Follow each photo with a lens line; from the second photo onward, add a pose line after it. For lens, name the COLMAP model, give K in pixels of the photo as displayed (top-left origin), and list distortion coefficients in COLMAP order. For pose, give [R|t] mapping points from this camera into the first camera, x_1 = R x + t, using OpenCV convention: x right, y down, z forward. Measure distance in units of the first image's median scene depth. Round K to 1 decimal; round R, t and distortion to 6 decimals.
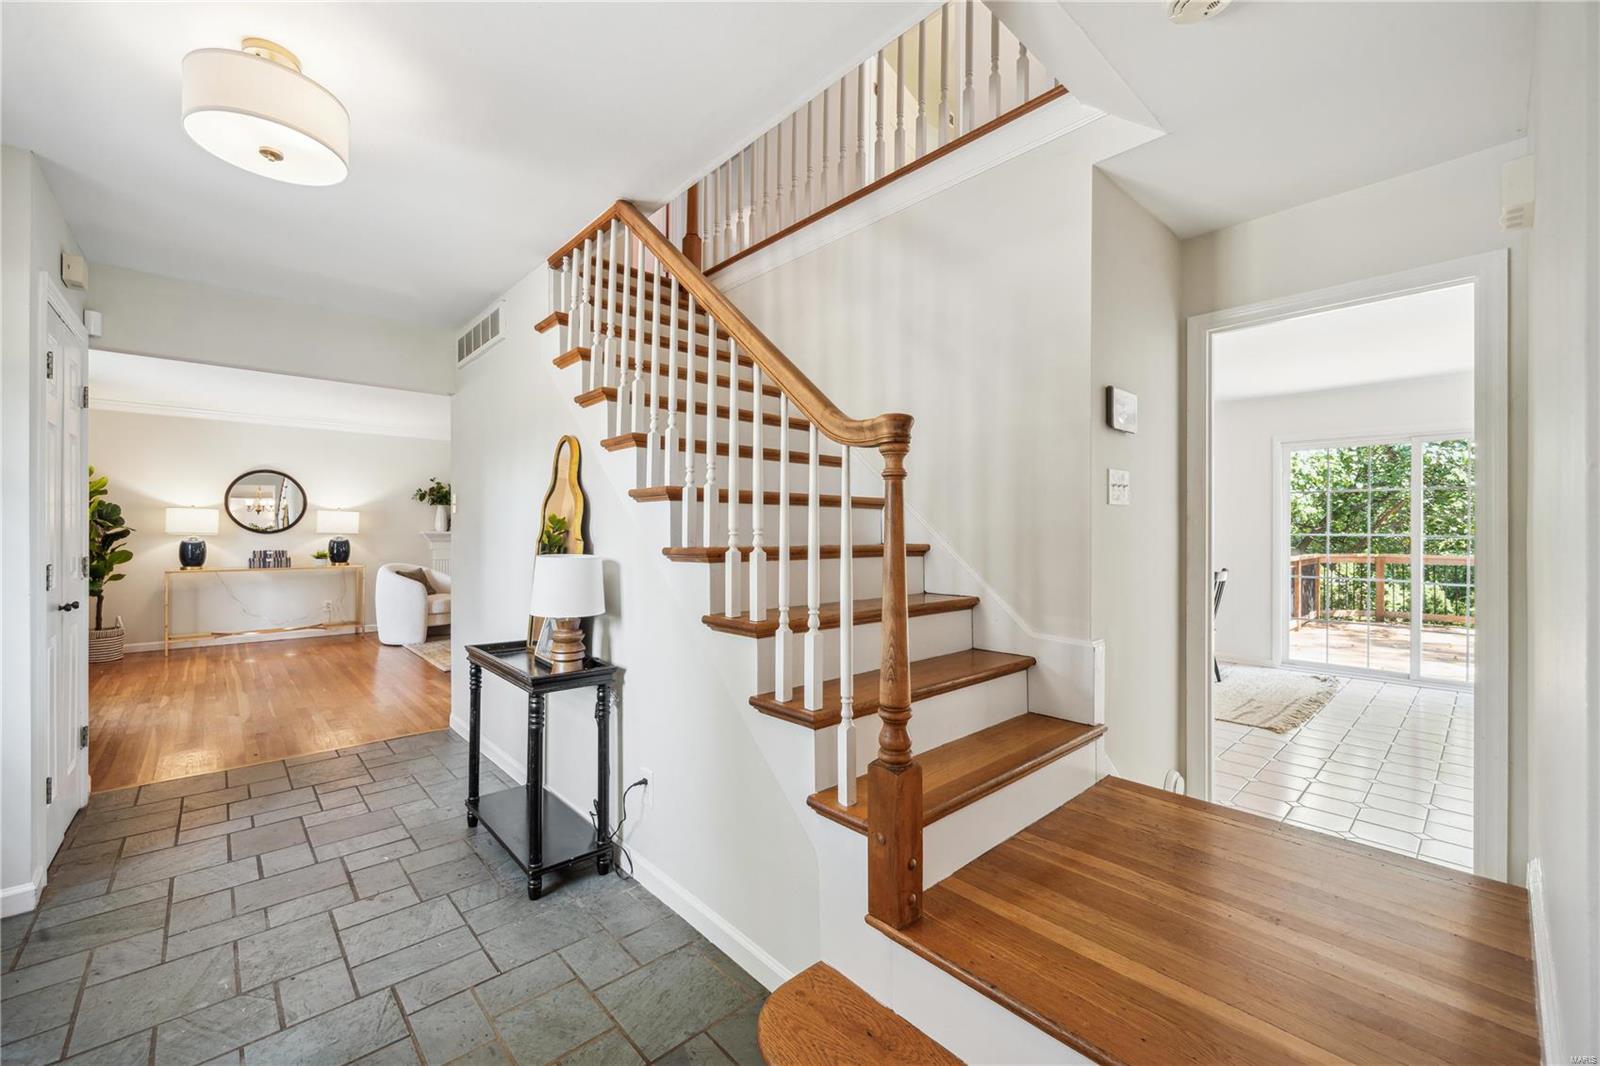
lens RADIAL K [[637.7, 0, 800.0], [0, 637.7, 533.0], [0, 0, 1]] dist [0.000277, -0.000006]
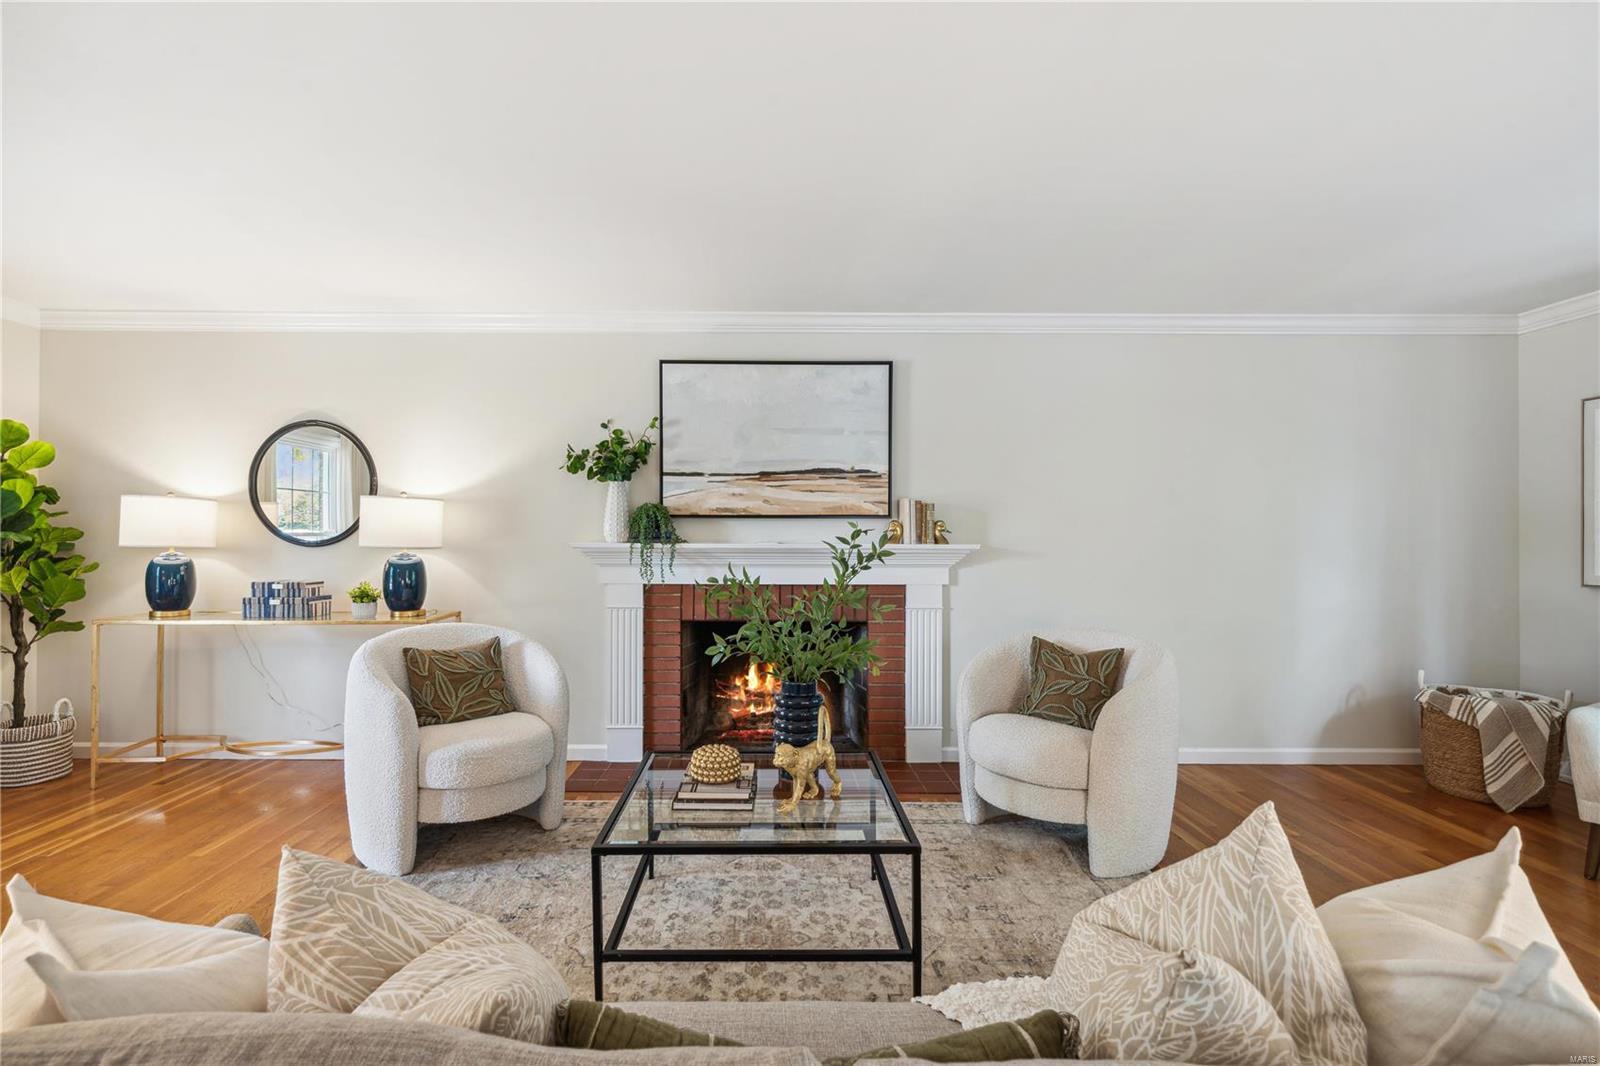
lens RADIAL K [[716.3, 0, 800.0], [0, 716.3, 533.0], [0, 0, 1]] dist [-0.000365, -0.000051]
pose [[0.741190, -0.001572, -0.671294, -0.174331], [-0.004767, 0.999960, -0.007604, -0.007330], [0.671278, 0.008836, 0.741153, 0.853773]]
